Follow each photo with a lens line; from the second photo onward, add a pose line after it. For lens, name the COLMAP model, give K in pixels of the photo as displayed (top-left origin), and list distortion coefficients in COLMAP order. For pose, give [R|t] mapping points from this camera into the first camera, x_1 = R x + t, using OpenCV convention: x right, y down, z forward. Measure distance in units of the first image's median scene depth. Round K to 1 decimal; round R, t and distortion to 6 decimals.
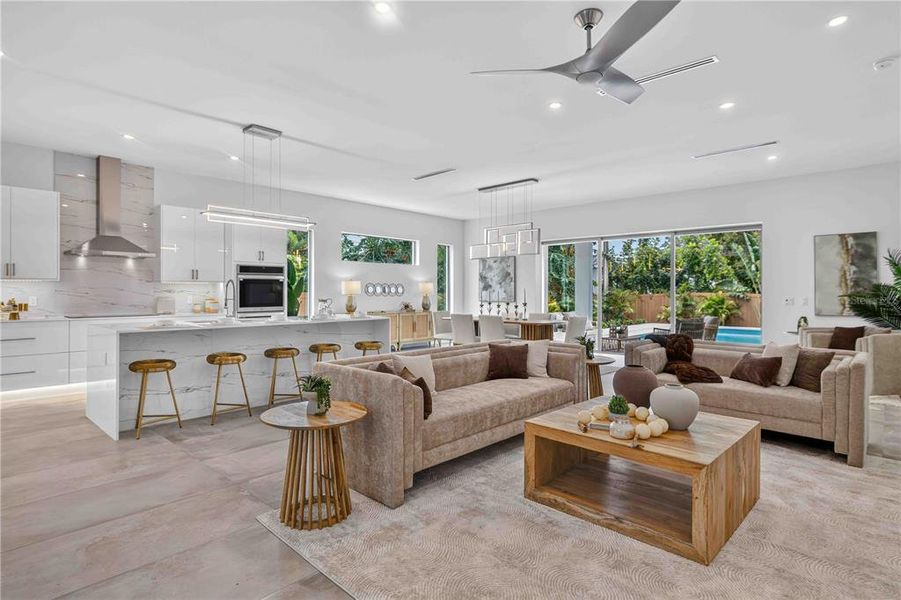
lens RADIAL K [[476.8, 0, 444.5], [0, 476.8, 297.7], [0, 0, 1]] dist [-0.022045, 0.000873]
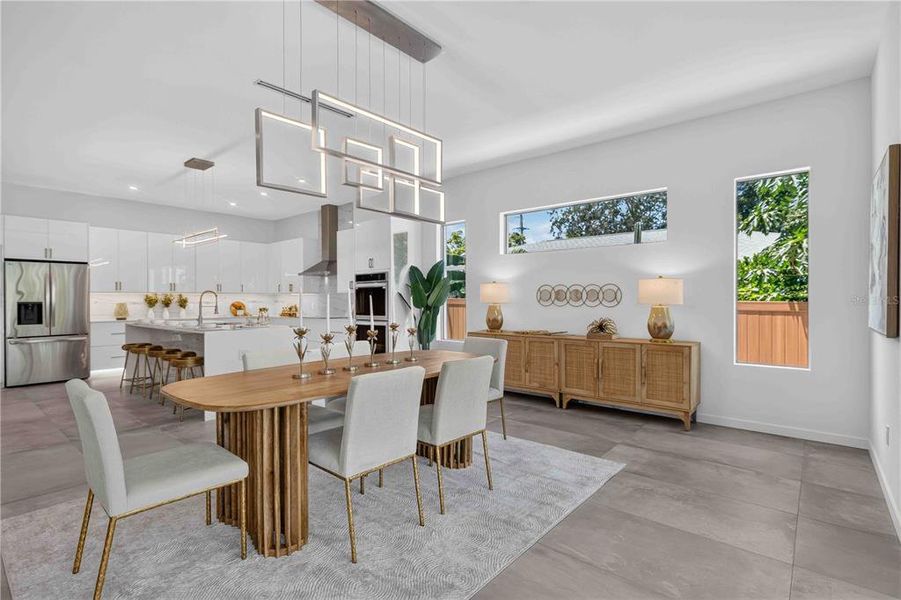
lens RADIAL K [[420.0, 0, 447.2], [0, 420.0, 301.9], [0, 0, 1]] dist [0.001519, 0.000089]
pose [[0.053515, 0.000868, -0.998567, 0.320000], [-0.008509, 0.999964, 0.000413, -0.006632], [0.998531, 0.008474, 0.053520, 0.730106]]
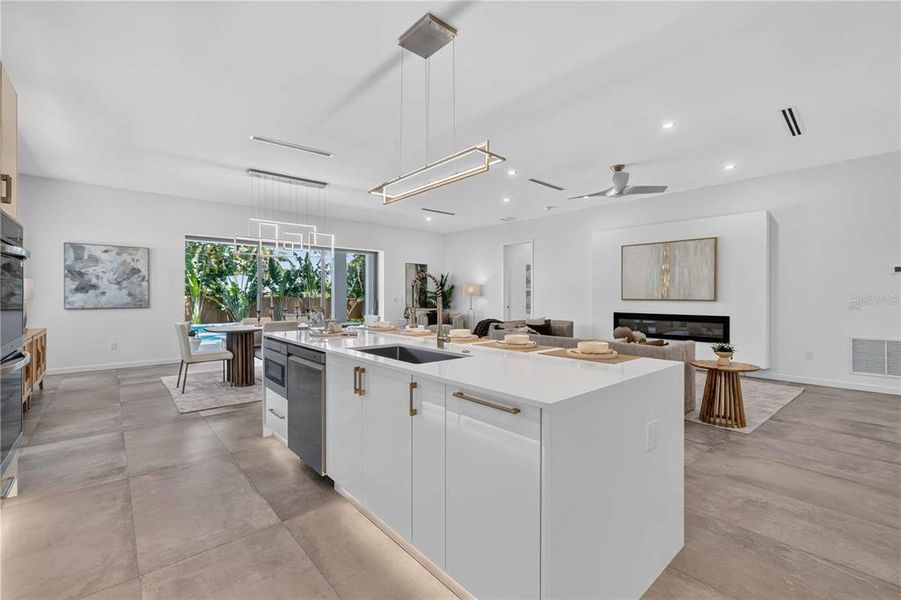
lens RADIAL K [[403.9, 0, 453.6], [0, 403.9, 293.4], [0, 0, 1]] dist [-0.000550, -0.000129]
pose [[0.086221, 0.003703, 0.996269, -0.430555], [0.010100, 0.999938, -0.004591, -0.006219], [-0.996225, 0.010458, 0.086179, 0.432259]]
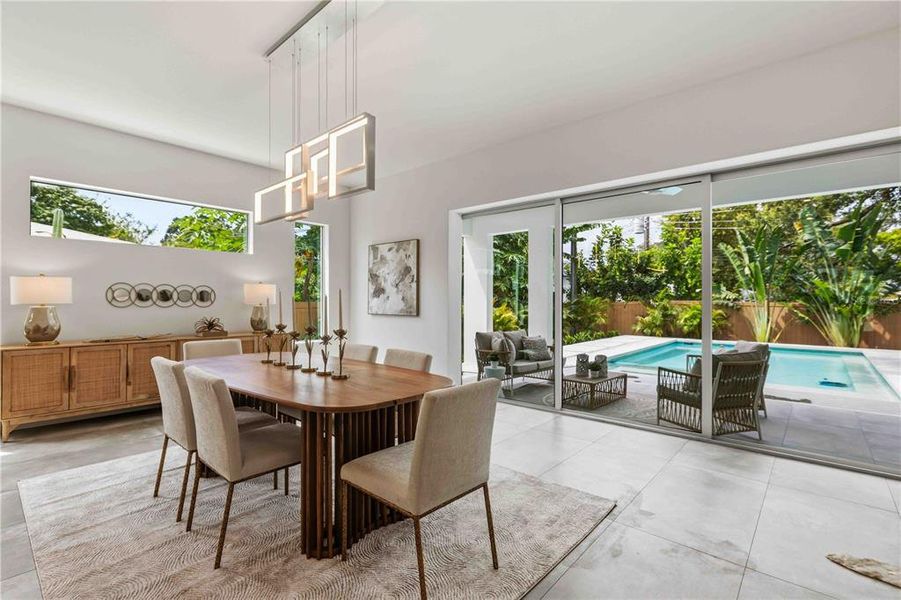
lens RADIAL K [[420.0, 0, 452.9], [0, 420.0, 301.3], [0, 0, 1]] dist [0.001519, 0.000089]
pose [[0.999033, 0.001303, 0.043943, 0.159467], [-0.000973, 0.999971, -0.007527, -0.005832], [-0.043951, 0.007477, 0.999006, 0.454587]]
